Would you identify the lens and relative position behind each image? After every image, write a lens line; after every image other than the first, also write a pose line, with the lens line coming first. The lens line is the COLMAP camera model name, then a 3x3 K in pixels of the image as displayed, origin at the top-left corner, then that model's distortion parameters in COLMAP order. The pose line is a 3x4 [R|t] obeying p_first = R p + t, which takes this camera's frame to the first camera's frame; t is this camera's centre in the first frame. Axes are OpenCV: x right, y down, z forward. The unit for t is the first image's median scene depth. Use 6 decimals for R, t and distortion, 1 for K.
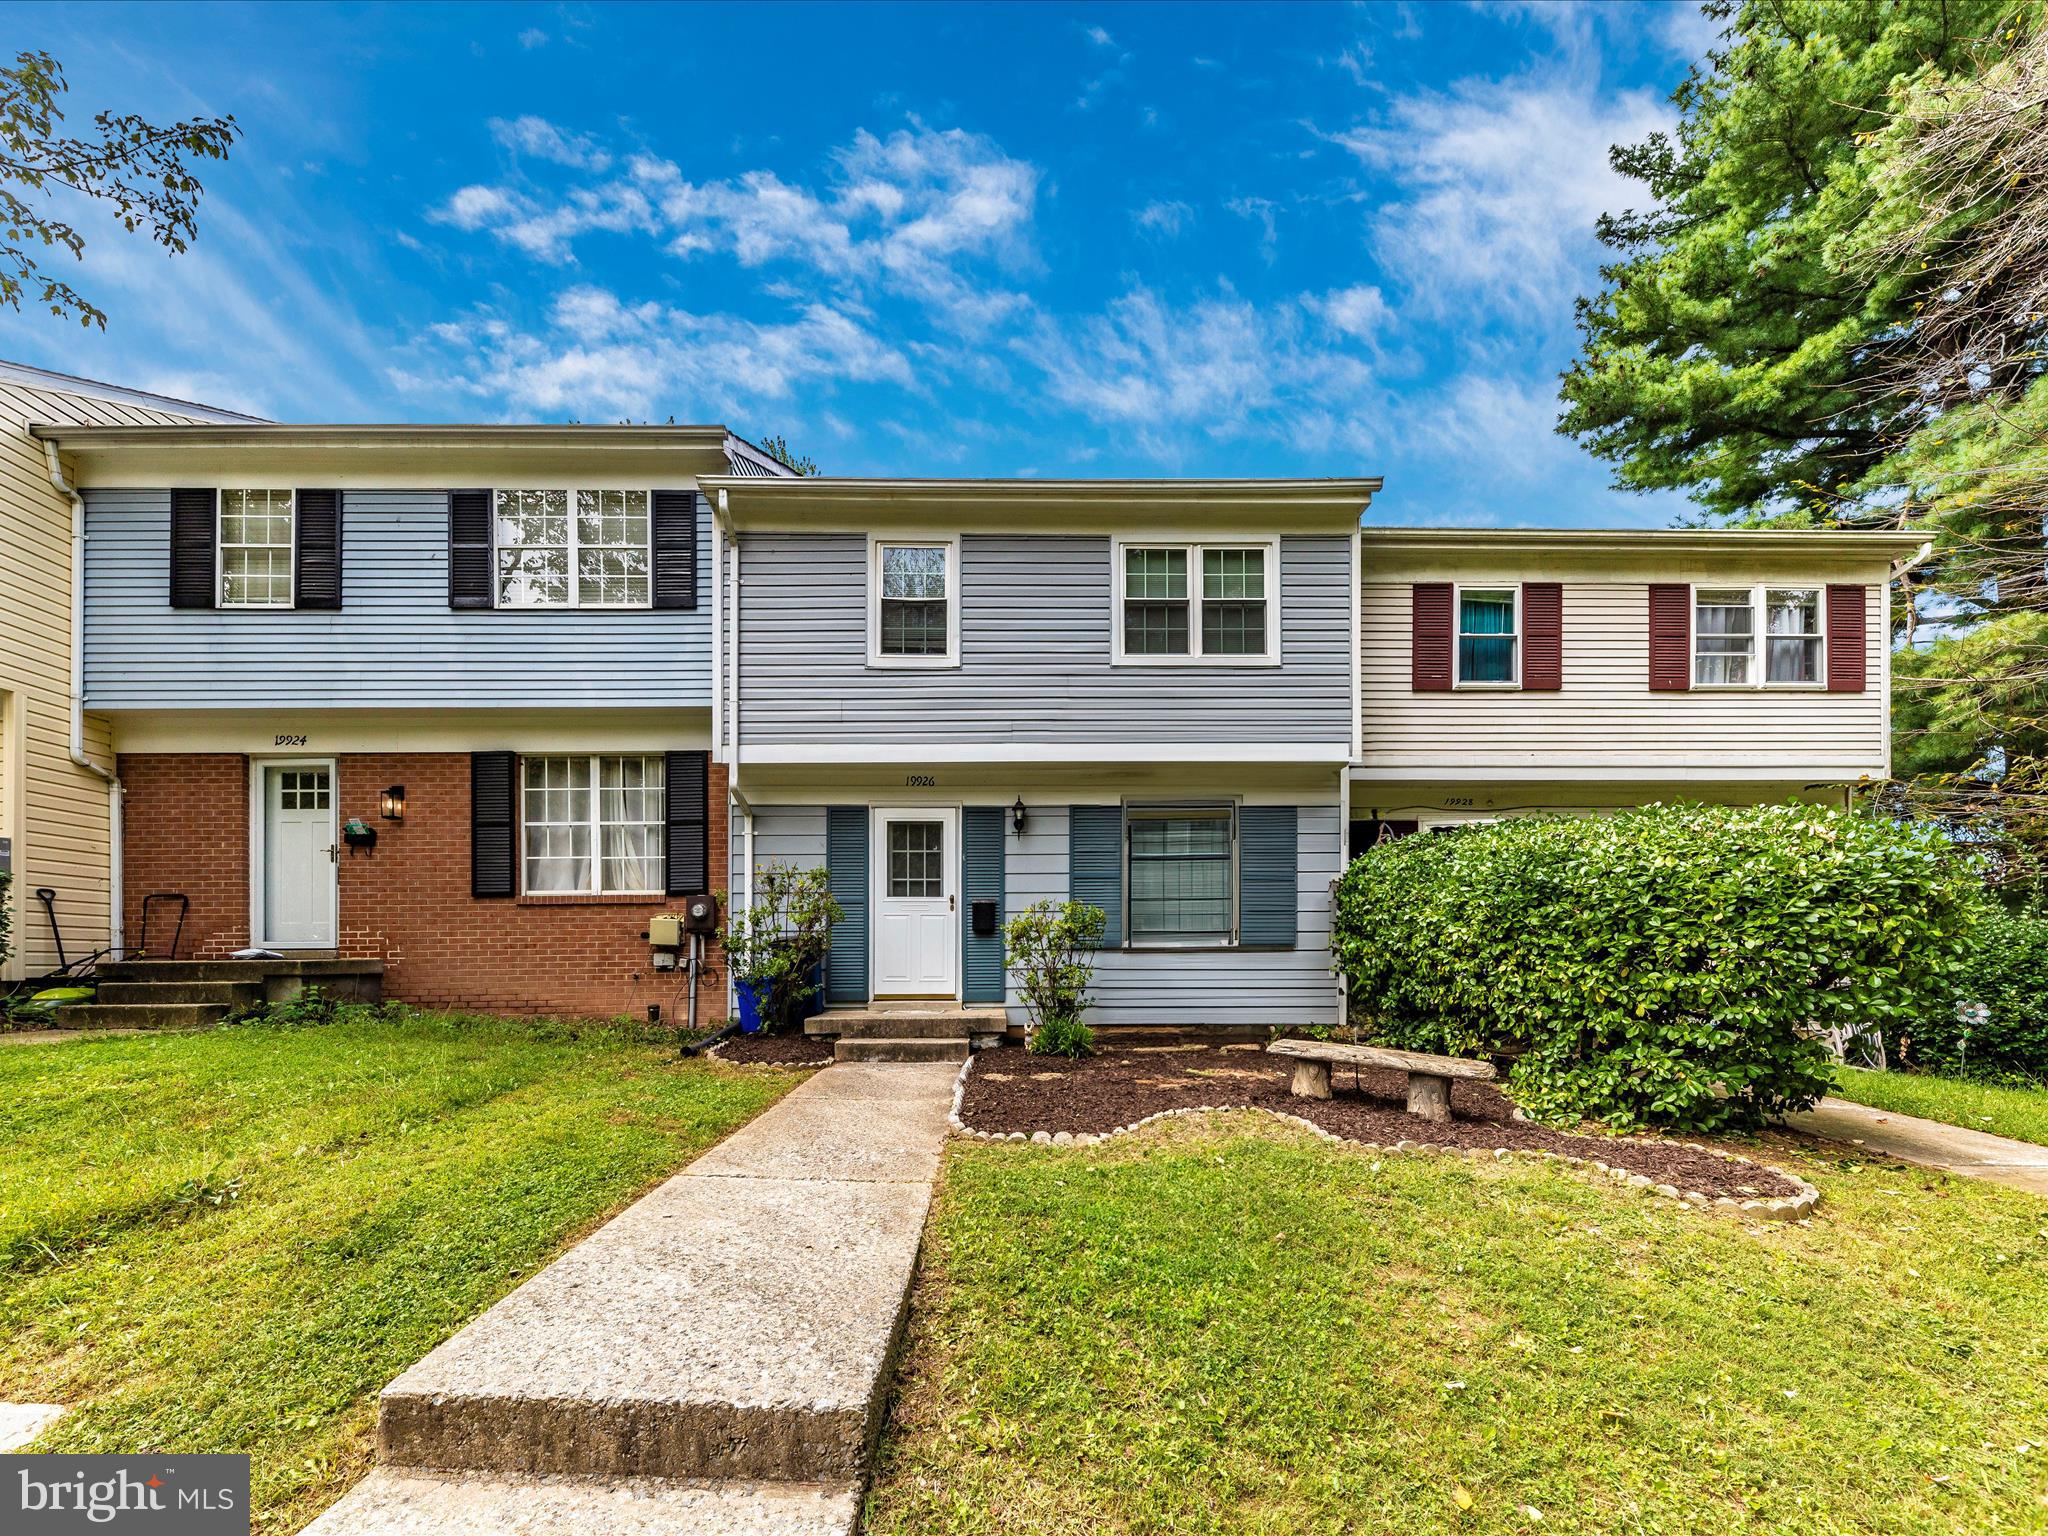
lens RADIAL K [[845.7, 0, 967.0], [0, 845.7, 841.3], [0, 0, 1]] dist [0.001272, -0.000076]
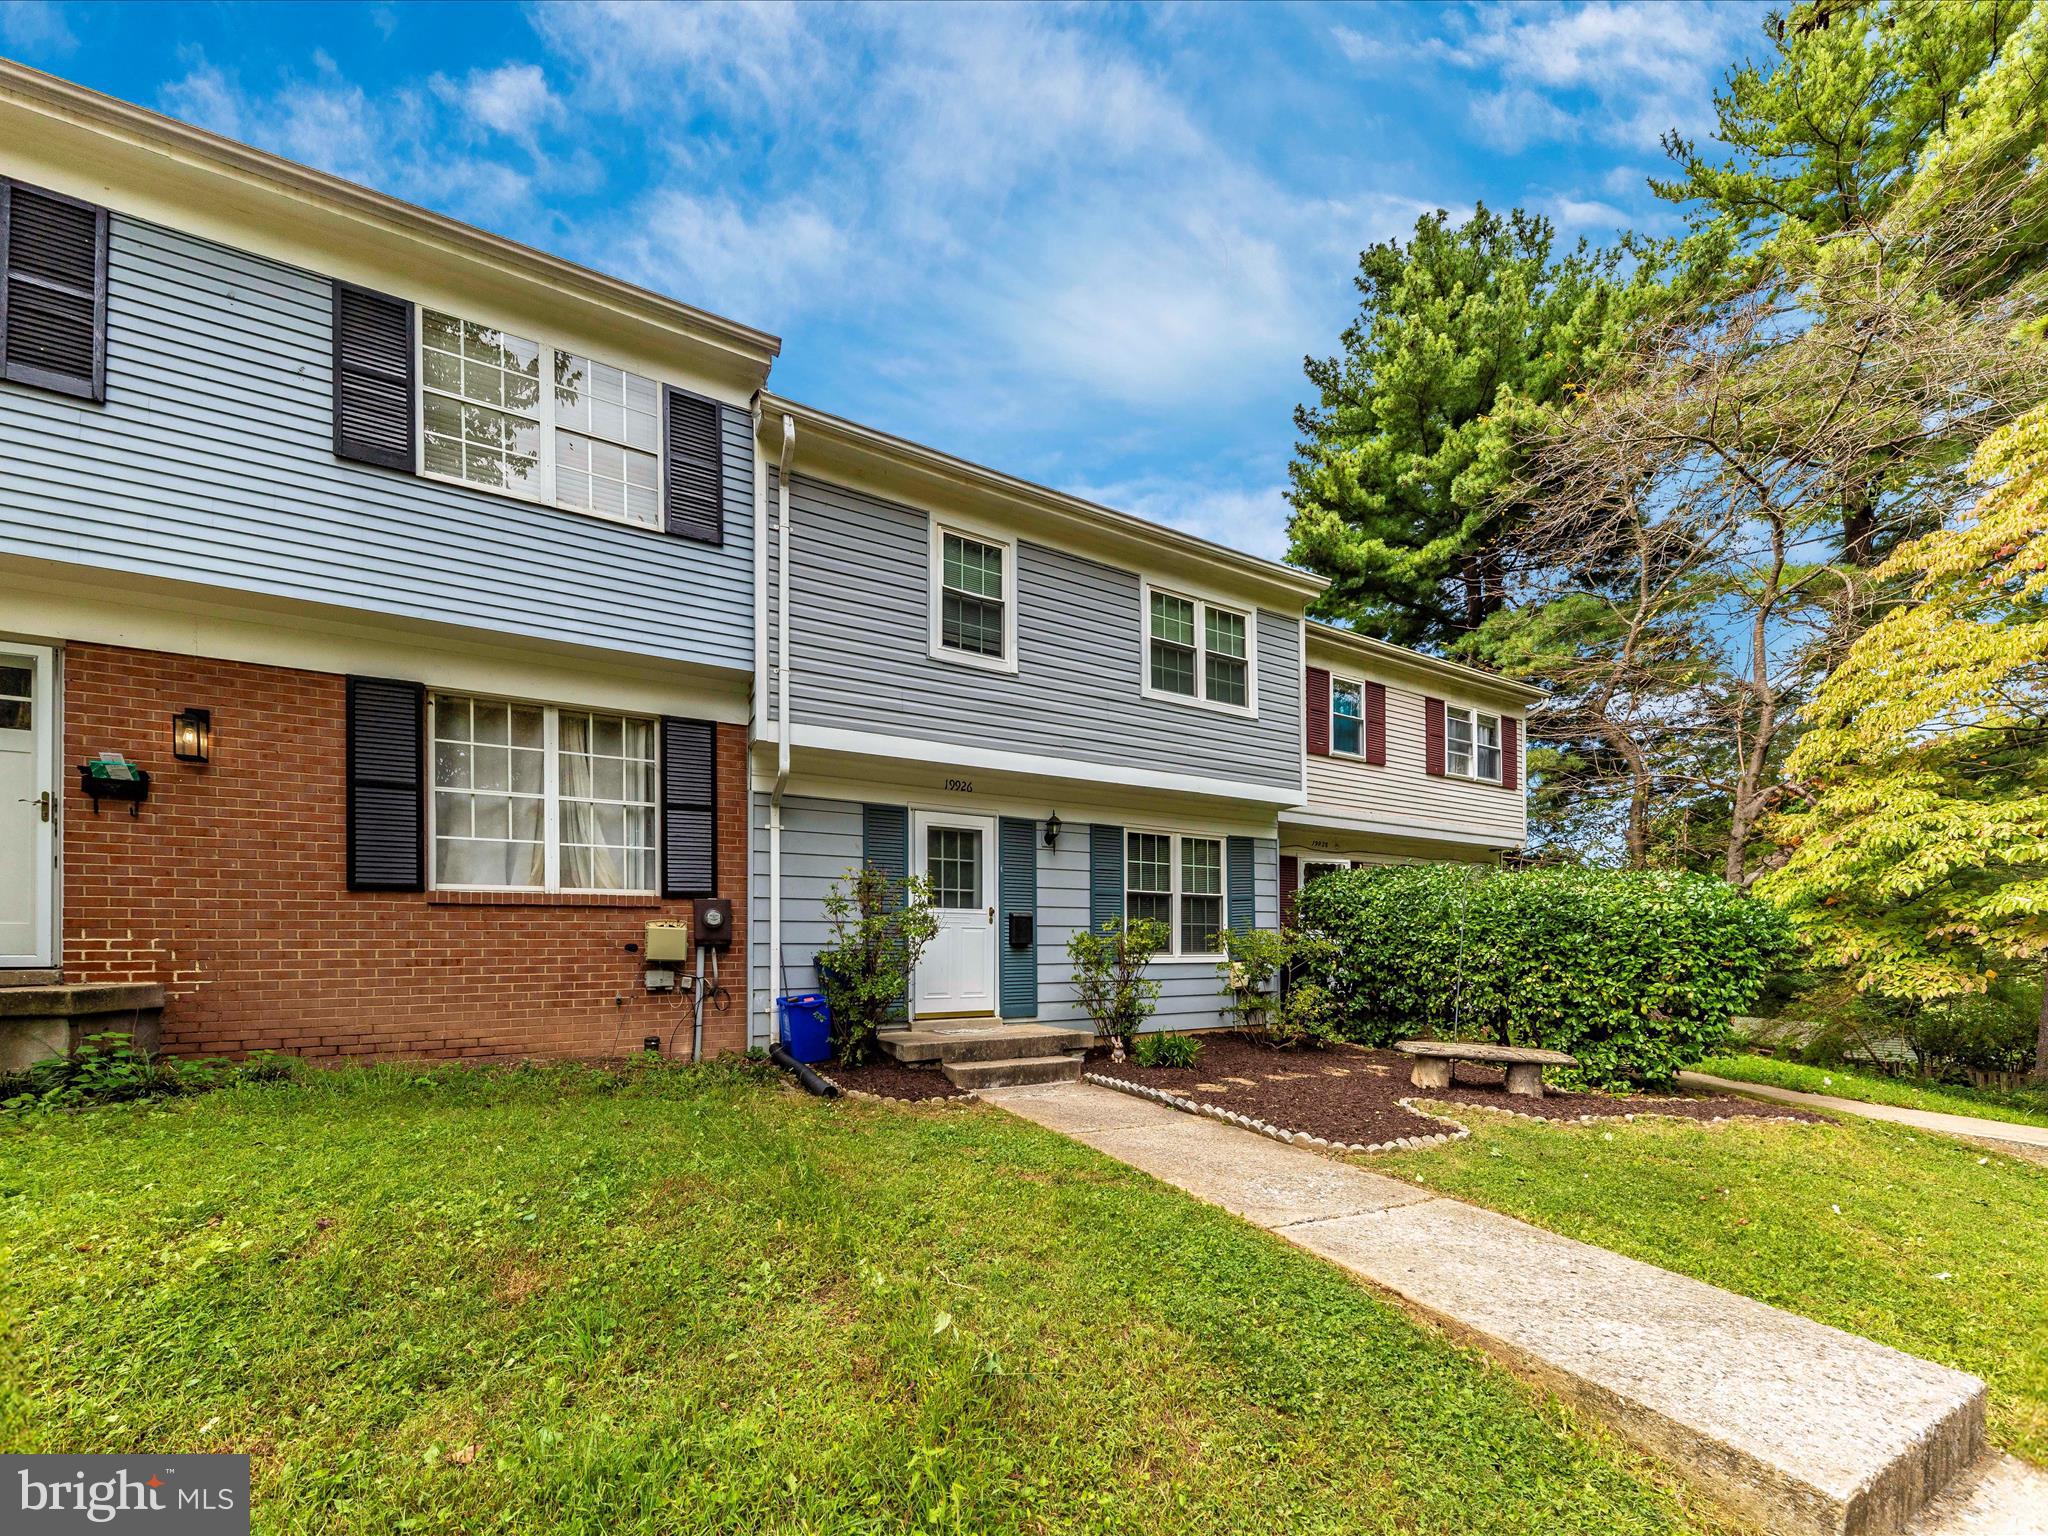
lens RADIAL K [[823.5, 0, 1024.5], [0, 823.5, 845.5], [0, 0, 1]] dist [0.001438, -0.000154]
pose [[0.866718, 0.065656, 0.494458, -0.445292], [-0.064312, 0.997734, -0.019753, 0.009056], [-0.494635, -0.014679, 0.868977, 0.162546]]
